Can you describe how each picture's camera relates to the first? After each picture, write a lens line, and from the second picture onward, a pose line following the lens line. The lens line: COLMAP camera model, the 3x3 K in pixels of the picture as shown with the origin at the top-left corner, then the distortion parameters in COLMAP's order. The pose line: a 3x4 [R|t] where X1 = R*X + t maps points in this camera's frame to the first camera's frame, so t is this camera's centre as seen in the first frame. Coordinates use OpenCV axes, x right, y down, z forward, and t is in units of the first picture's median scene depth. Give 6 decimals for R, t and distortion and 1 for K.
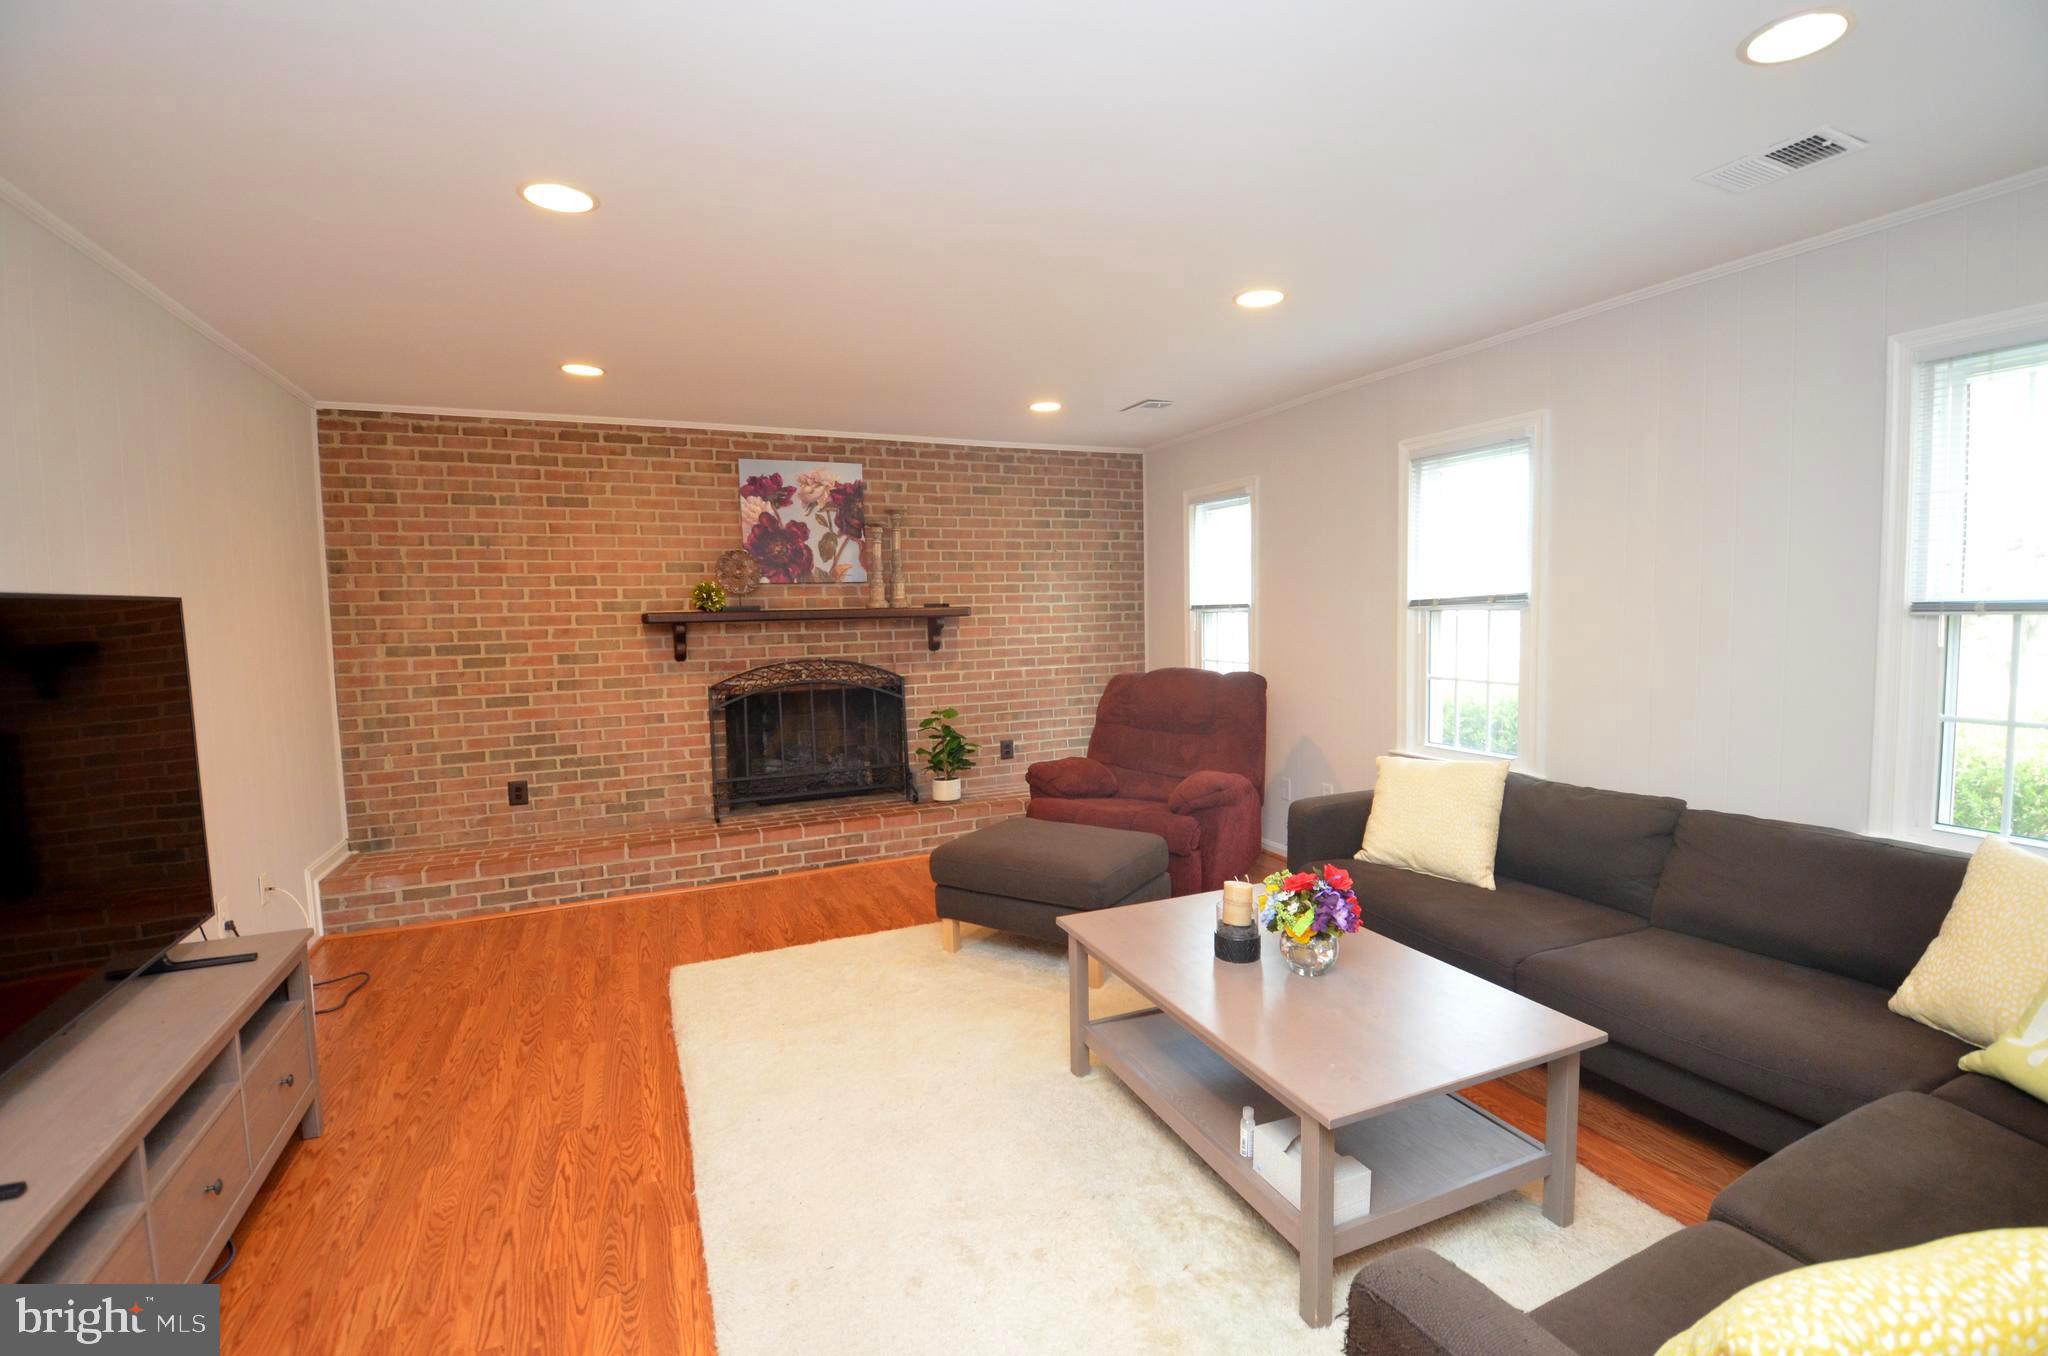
lens RADIAL K [[900.3, 0, 1036.1], [0, 900.3, 673.8], [0, 0, 1]] dist [-0.005907, -0.014347]
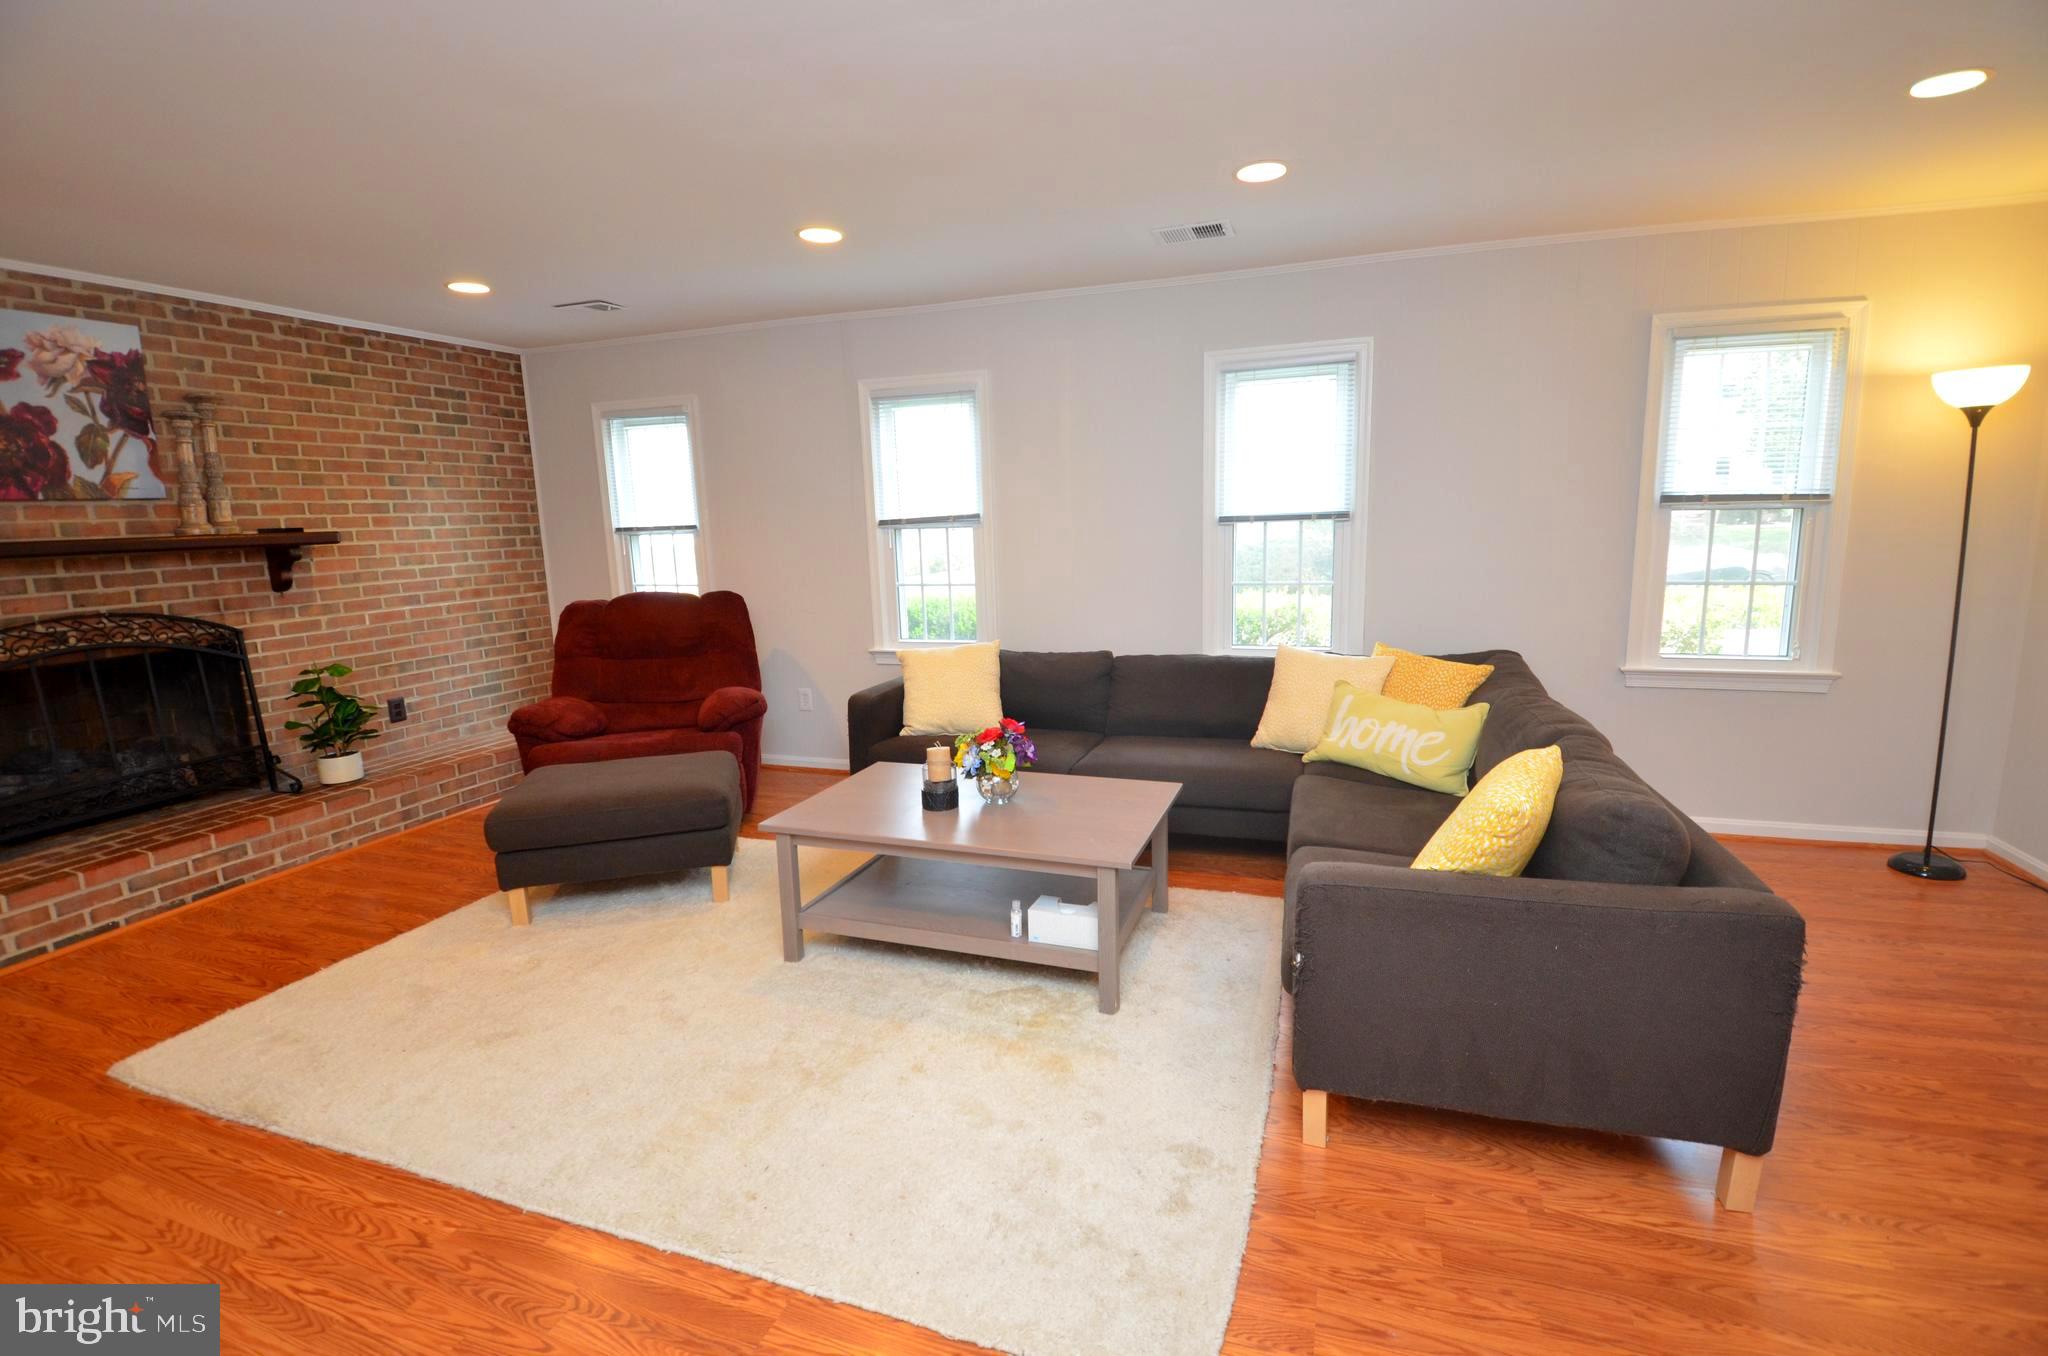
lens RADIAL K [[900.3, 0, 1043.0], [0, 900.3, 673.2], [0, 0, 1]] dist [-0.005907, -0.014347]
pose [[0.681150, -0.122583, 0.721809, -0.263904], [0.066730, 0.992175, 0.105528, 0.007062], [-0.729097, -0.023714, 0.684000, 0.032225]]
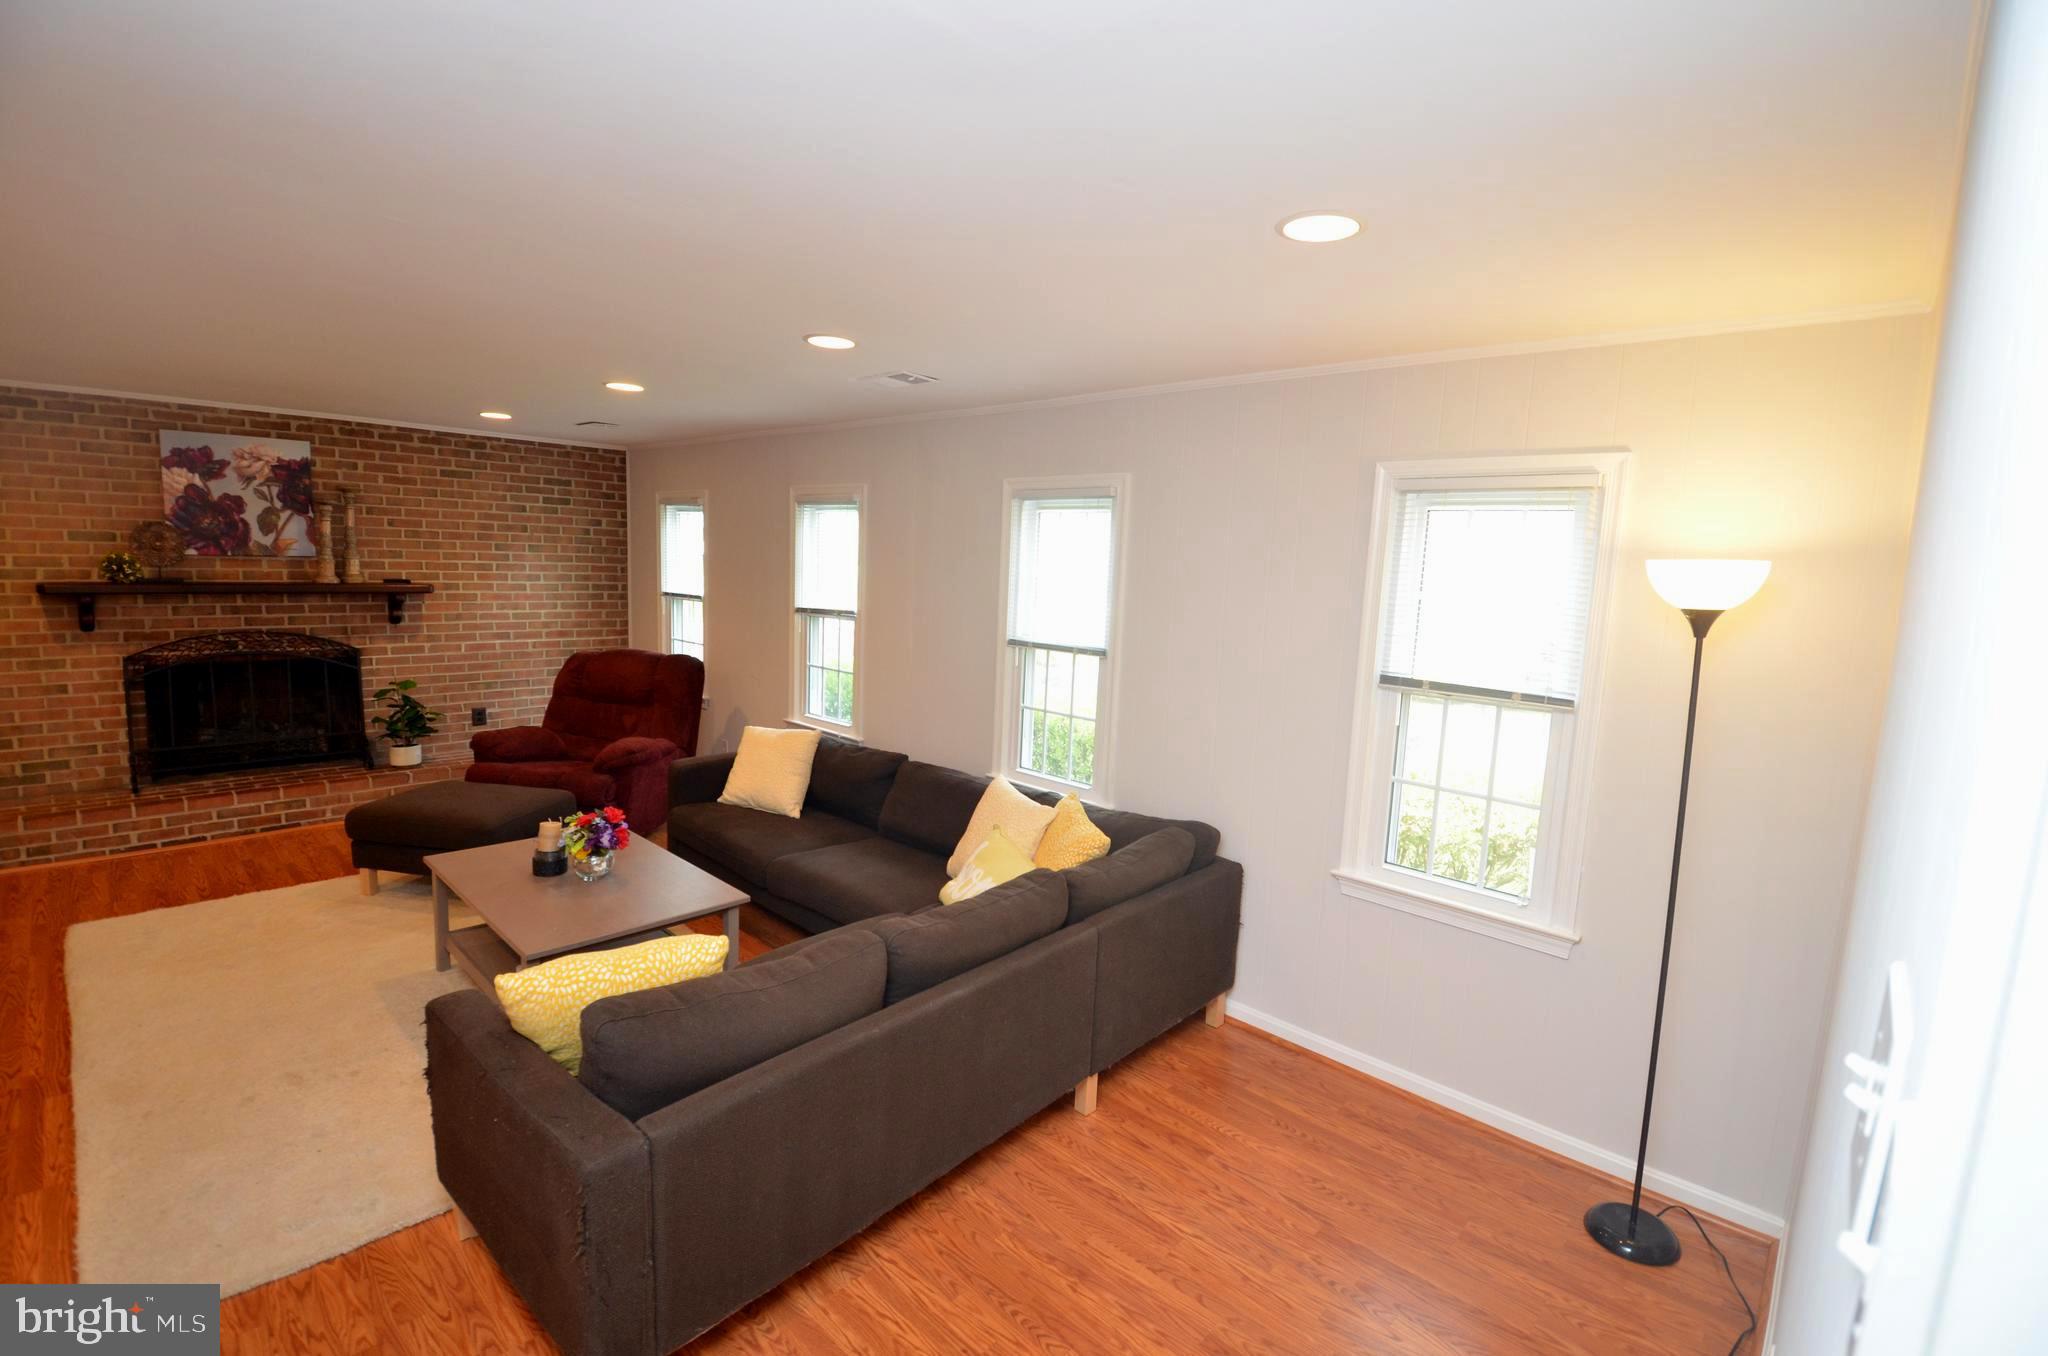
lens RADIAL K [[900.3, 0, 1022.3], [0, 900.3, 673.2], [0, 0, 1]] dist [-0.005907, -0.014347]
pose [[0.918365, 0.010997, 0.395581, 0.172521], [-0.032636, 0.998313, 0.048014, -0.049831], [-0.394386, -0.057004, 0.917175, -0.300401]]
